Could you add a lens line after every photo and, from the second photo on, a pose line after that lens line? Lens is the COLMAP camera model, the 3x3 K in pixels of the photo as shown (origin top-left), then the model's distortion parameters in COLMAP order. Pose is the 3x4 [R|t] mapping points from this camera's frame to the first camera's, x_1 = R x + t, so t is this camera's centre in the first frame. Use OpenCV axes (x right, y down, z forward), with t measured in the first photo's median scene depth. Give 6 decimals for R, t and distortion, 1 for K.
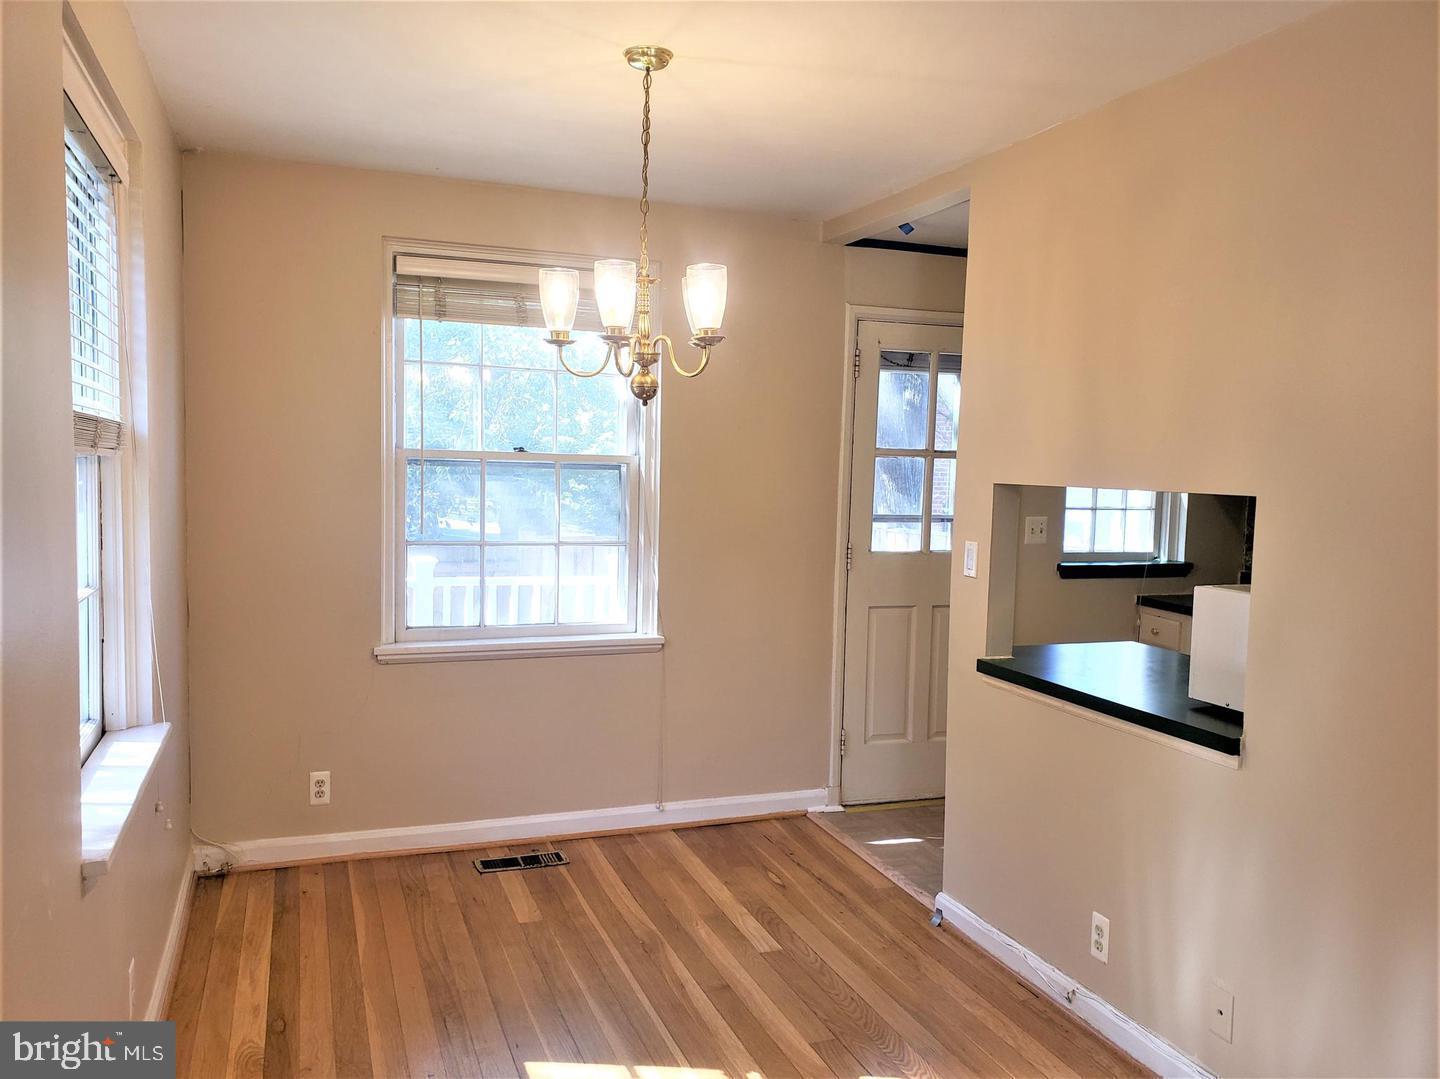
lens RADIAL K [[1102.9, 0, 720.0], [0, 1102.9, 539.5], [0, 0, 1]] dist [0.017704, -0.003390]
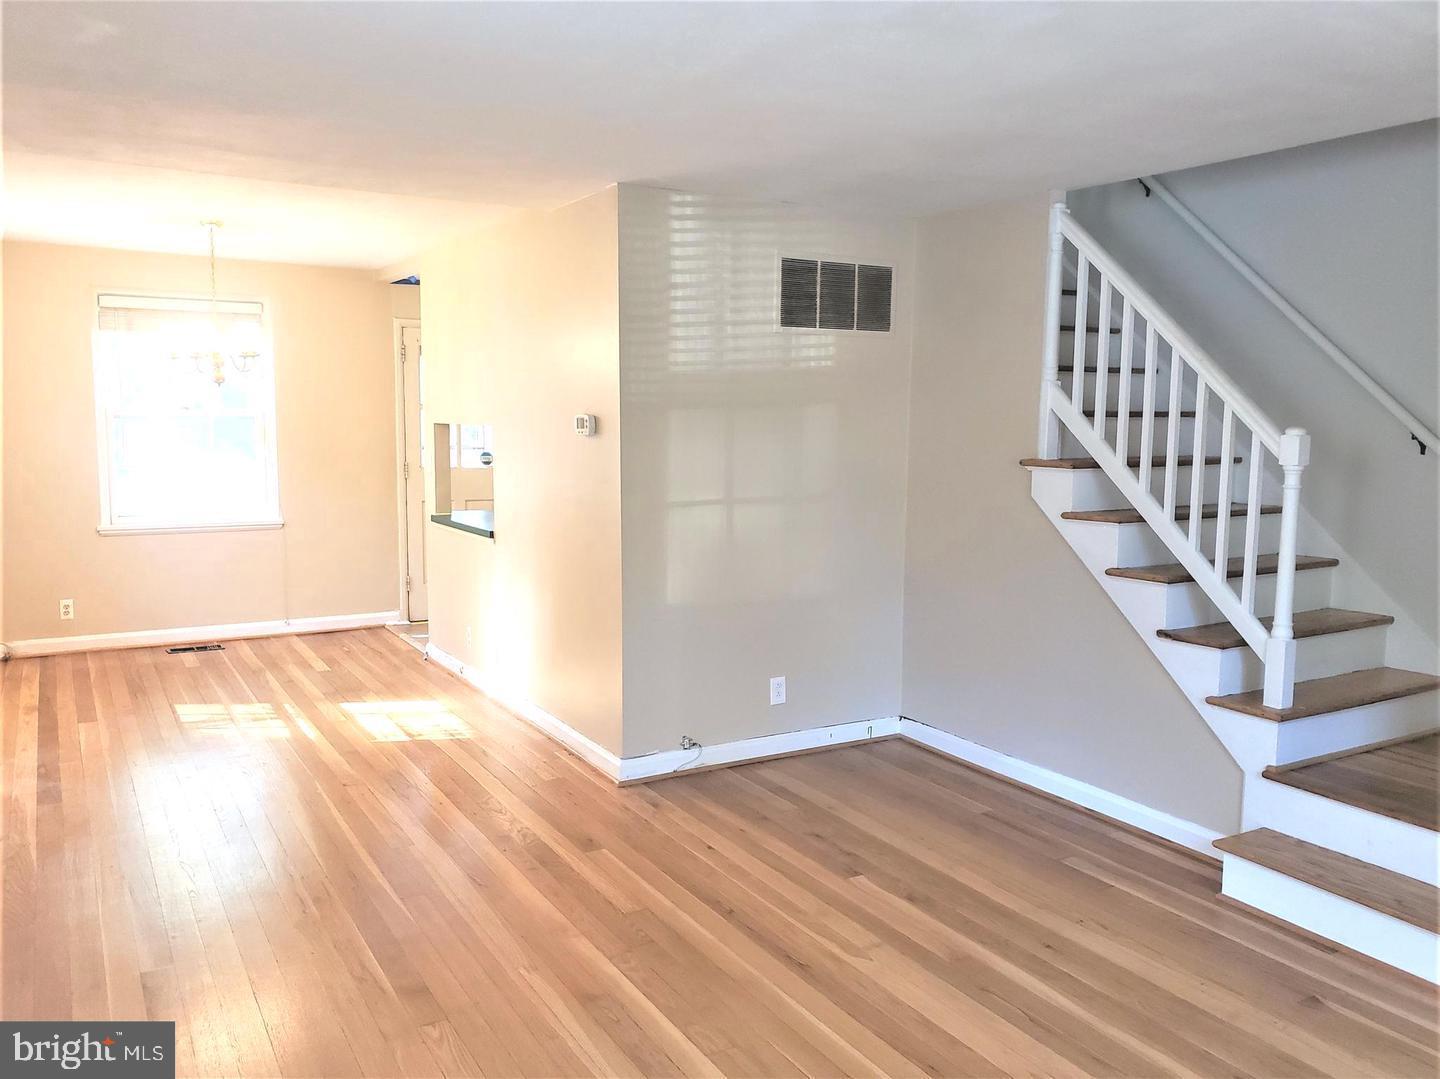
lens RADIAL K [[1150.3, 0, 706.6], [0, 1150.3, 540.7], [0, 0, 1]] dist [0.029449, 0.003085]
pose [[0.988859, -0.030384, 0.145723, 0.354309], [0.025315, 0.999012, 0.036515, 0.078618], [-0.146689, -0.032419, 0.988651, -0.905257]]
